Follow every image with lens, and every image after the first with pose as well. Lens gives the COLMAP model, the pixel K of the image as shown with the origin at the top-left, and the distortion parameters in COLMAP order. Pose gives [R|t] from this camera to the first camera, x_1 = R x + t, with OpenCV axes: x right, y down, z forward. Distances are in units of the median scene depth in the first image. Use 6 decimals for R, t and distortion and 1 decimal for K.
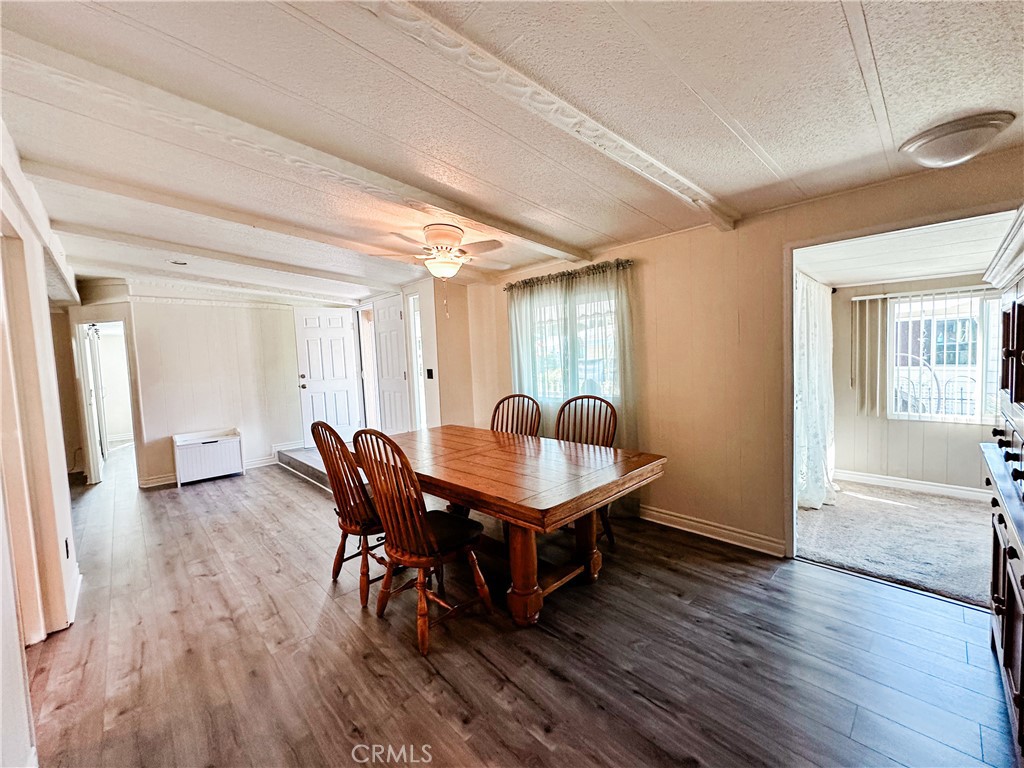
lens RADIAL K [[408.0, 0, 512.1], [0, 408.0, 383.9], [0, 0, 1]] dist [0.000983, 0.000158]
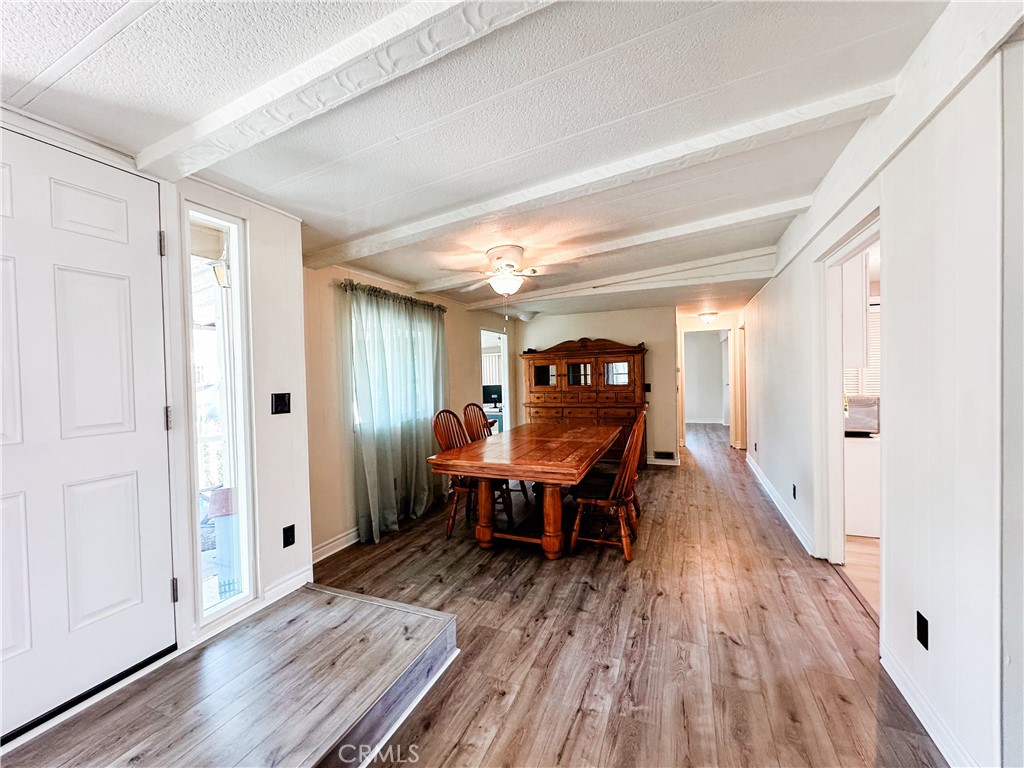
lens RADIAL K [[408.0, 0, 504.6], [0, 408.0, 386.6], [0, 0, 1]] dist [0.000983, 0.000158]
pose [[-0.377876, 0.022709, 0.925577, -1.077819], [0.098274, 0.995035, 0.015709, -0.037417], [-0.920626, 0.096897, -0.378232, 1.350130]]
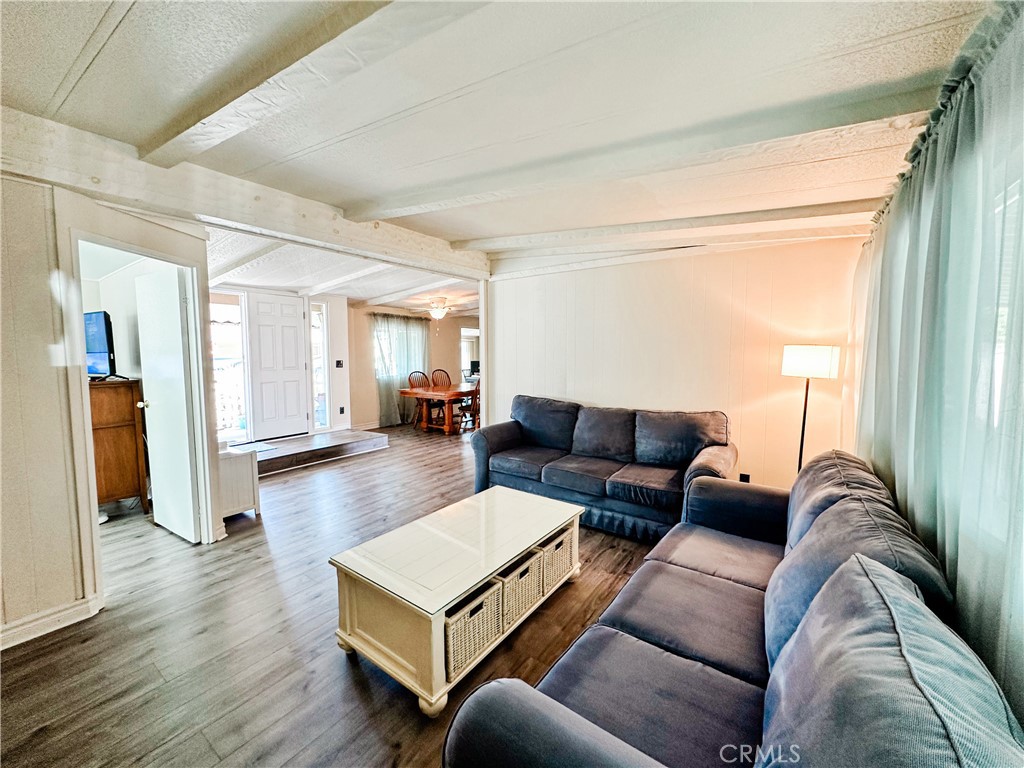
lens RADIAL K [[408.0, 0, 519.9], [0, 408.0, 382.7], [0, 0, 1]] dist [0.000983, 0.000158]
pose [[-0.211796, -0.057423, 0.975626, -2.469298], [0.053337, 0.996106, 0.070207, -0.037632], [-0.975857, 0.066906, -0.207908, 0.992375]]
